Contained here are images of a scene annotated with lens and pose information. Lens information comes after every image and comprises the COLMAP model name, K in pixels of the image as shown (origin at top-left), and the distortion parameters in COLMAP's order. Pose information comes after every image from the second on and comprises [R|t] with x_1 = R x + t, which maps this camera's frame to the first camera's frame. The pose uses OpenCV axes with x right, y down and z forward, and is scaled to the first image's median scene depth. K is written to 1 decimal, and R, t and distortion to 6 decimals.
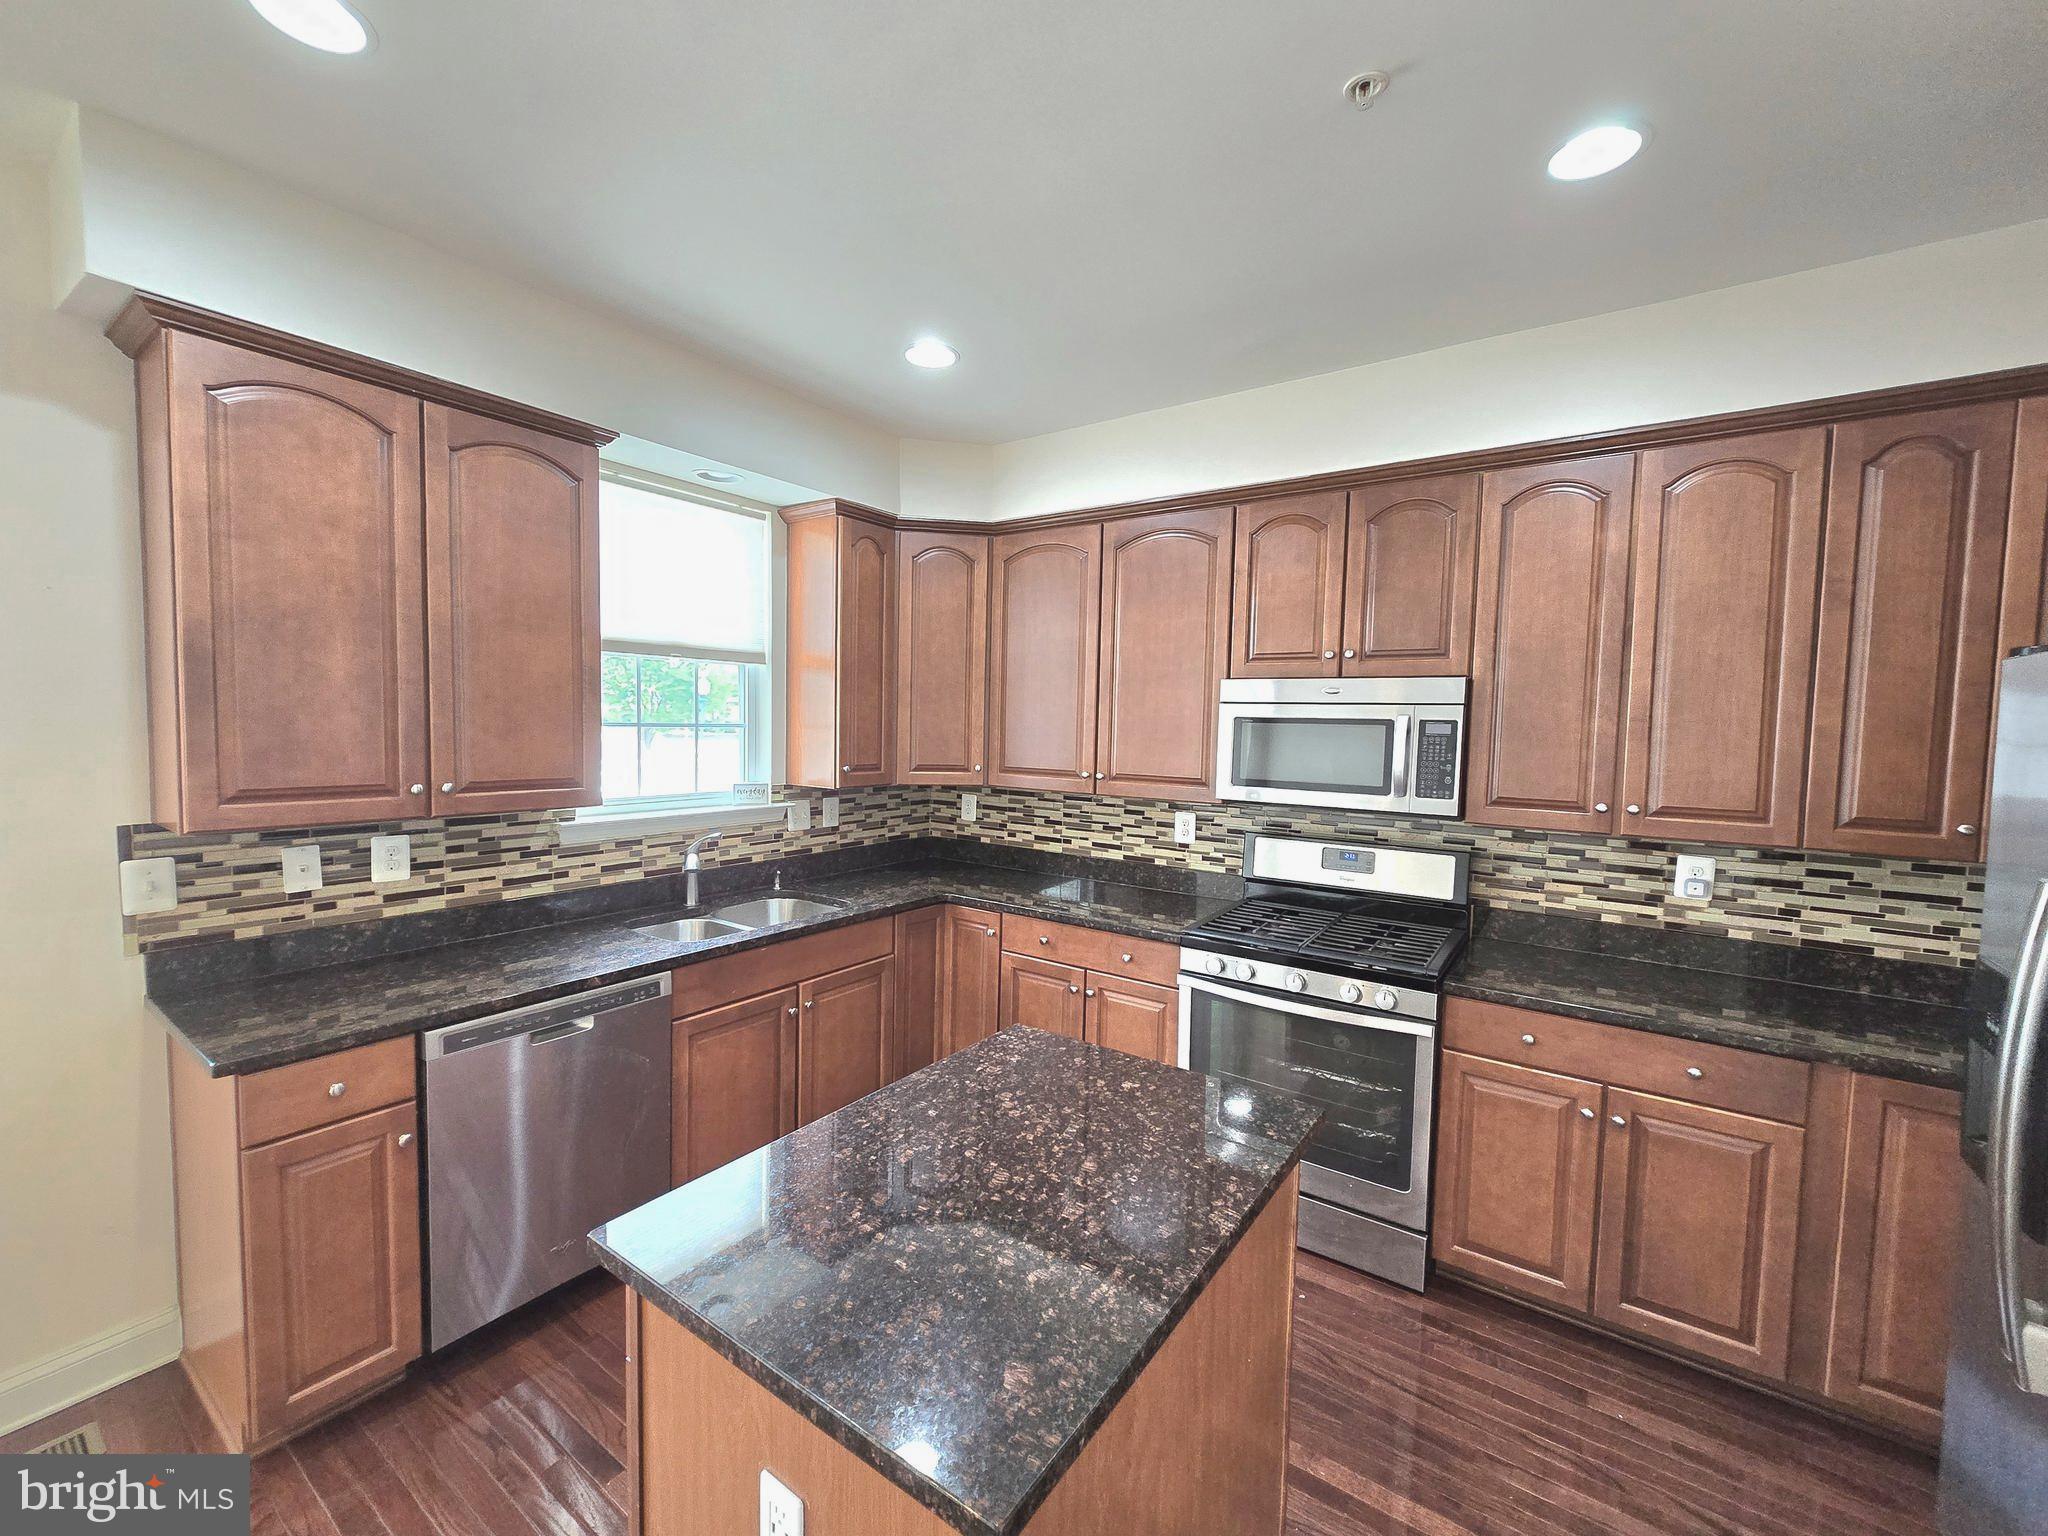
lens RADIAL K [[837.5, 0, 1022.4], [0, 837.5, 771.5], [0, 0, 1]] dist [-0.000010, -0.000705]
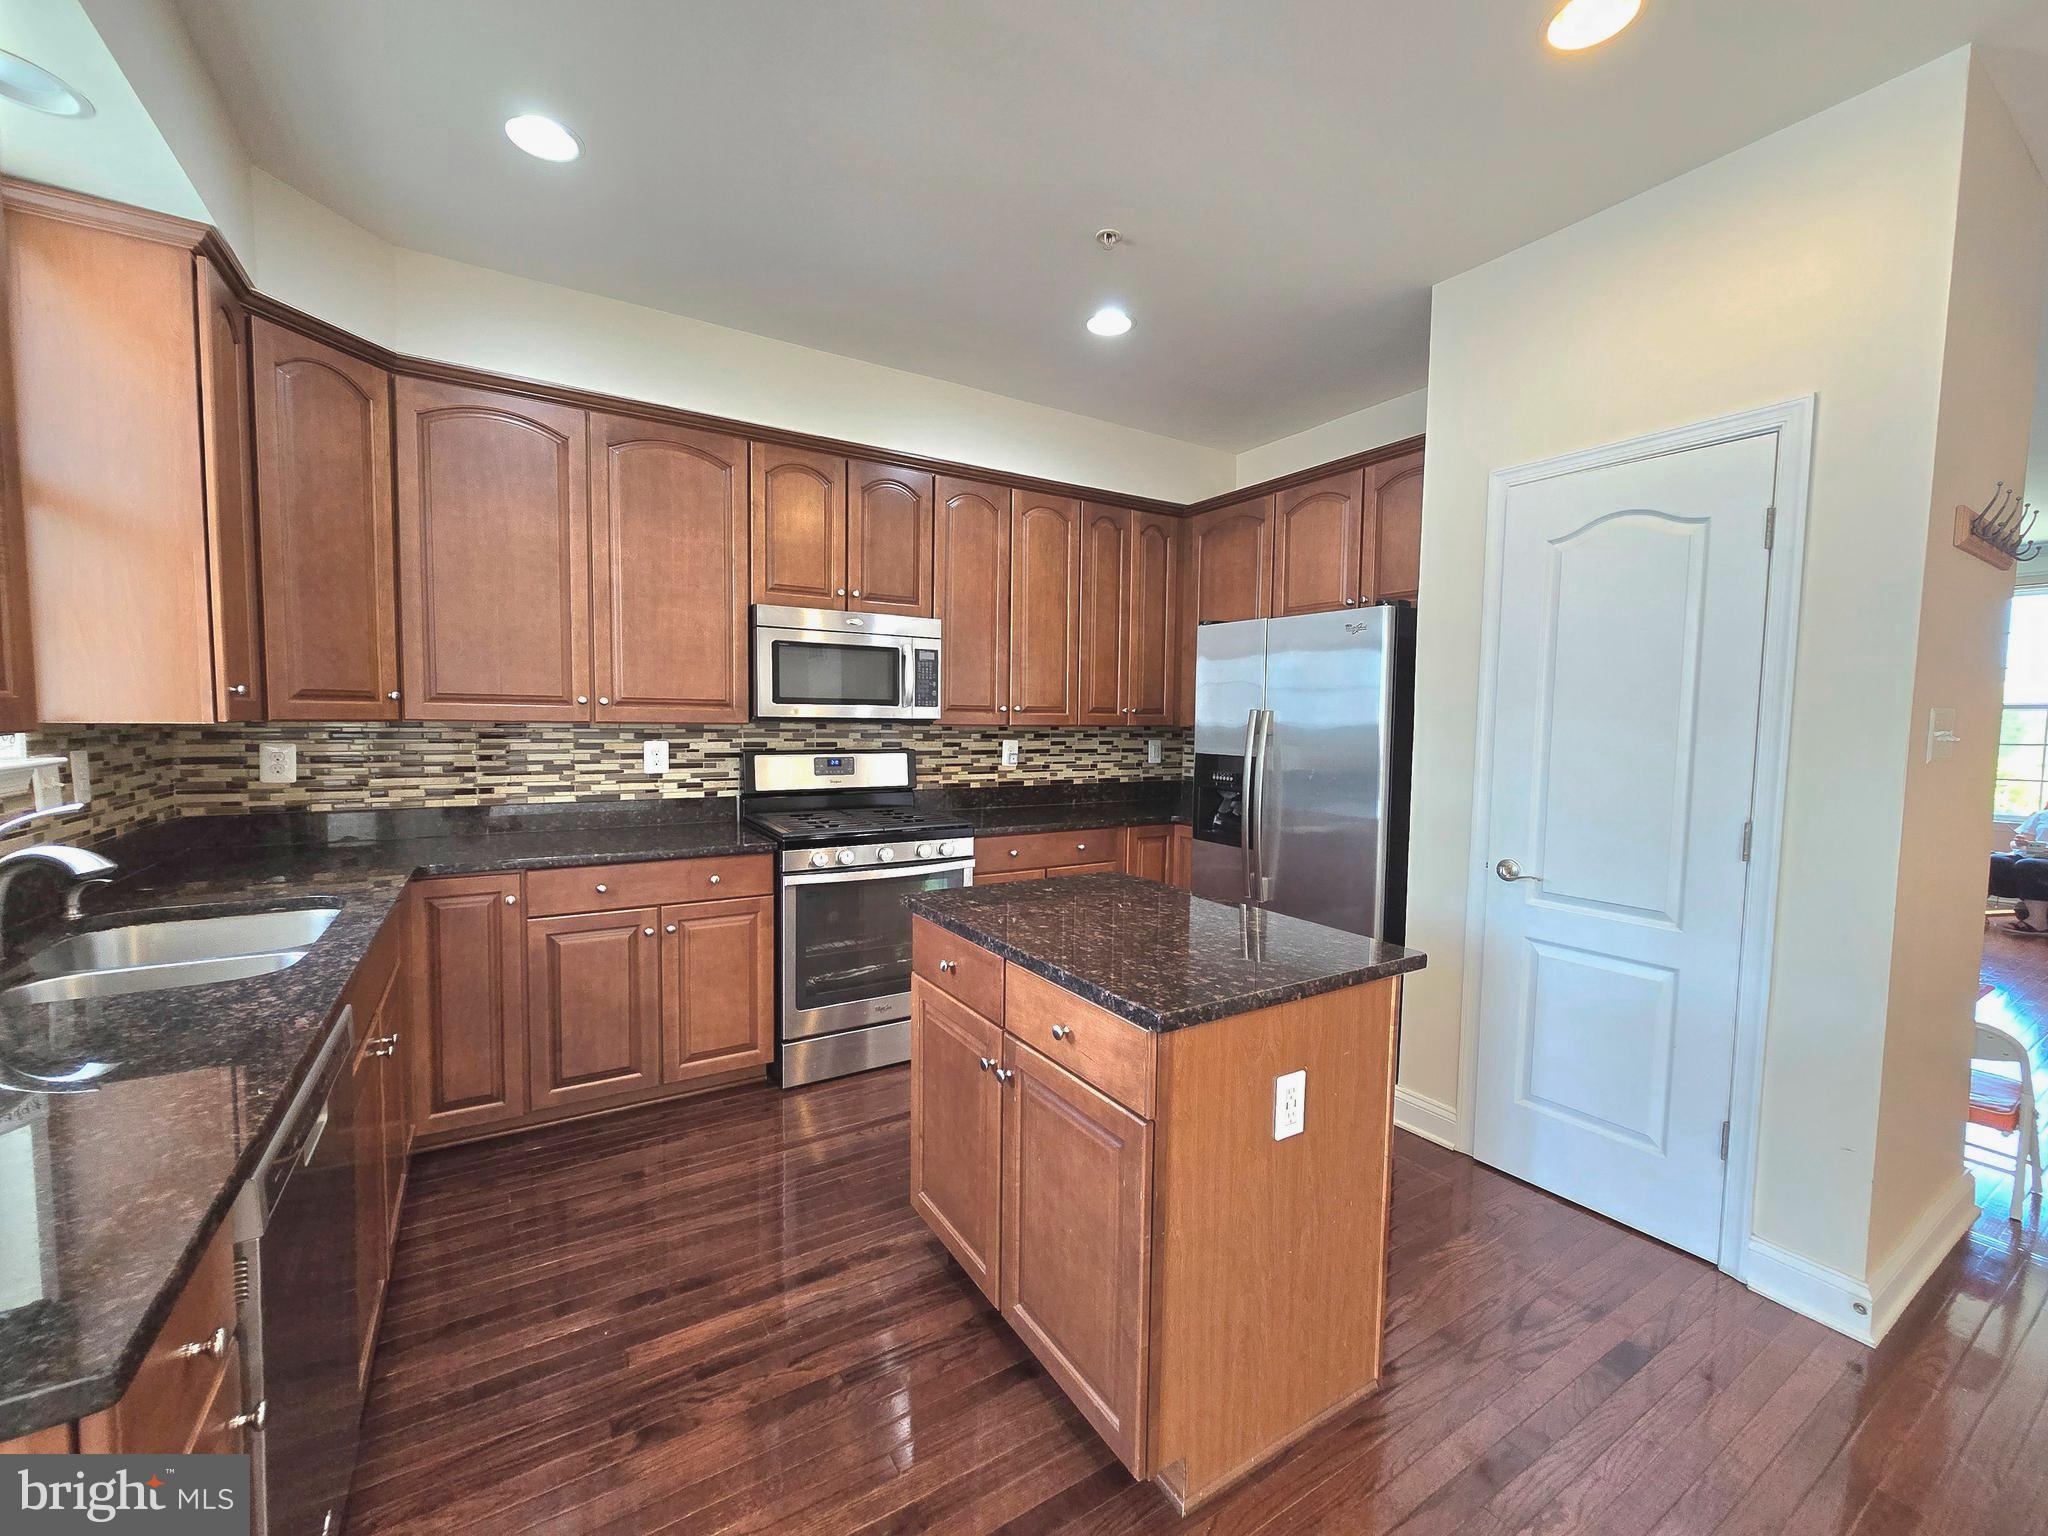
lens RADIAL K [[837.5, 0, 1022.4], [0, 837.5, 771.5], [0, 0, 1]] dist [-0.000010, -0.000705]
pose [[0.390914, -0.076249, 0.917264, -0.679636], [0.049660, 0.996858, 0.061702, 0.058128], [-0.919087, 0.021431, 0.393472, 0.301120]]
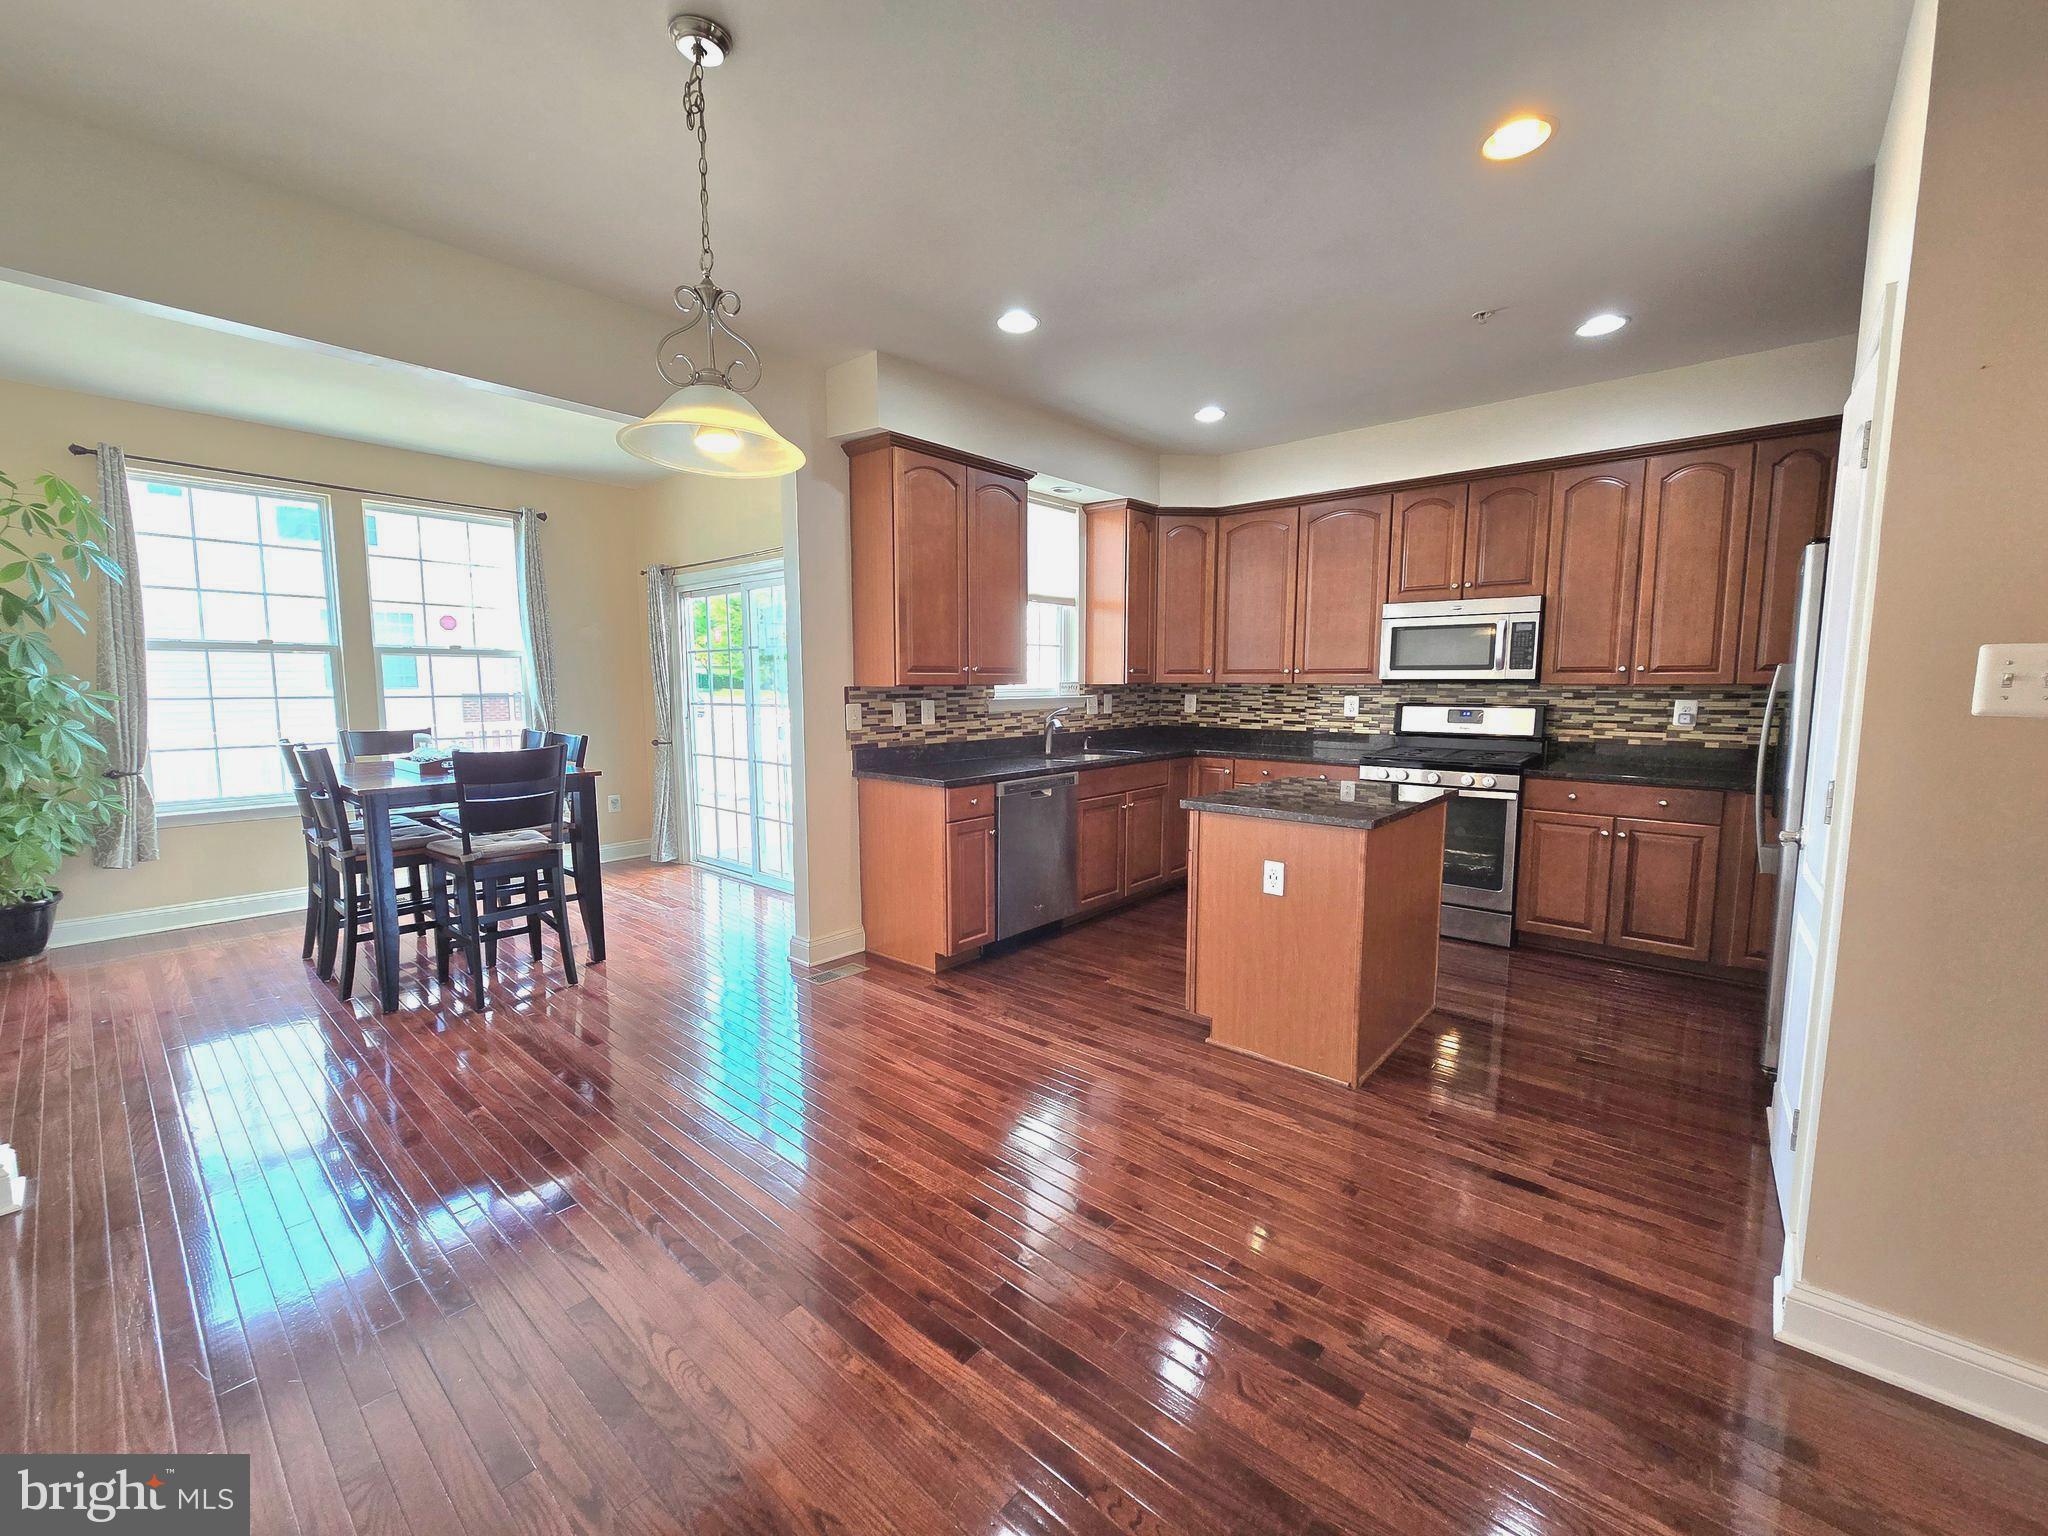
lens RADIAL K [[837.5, 0, 1022.4], [0, 837.5, 771.5], [0, 0, 1]] dist [-0.000010, -0.000705]
pose [[0.994470, -0.011425, -0.104394, -0.312968], [0.016491, 0.998721, 0.047794, 0.133047], [0.103715, -0.049251, 0.993387, -0.744062]]
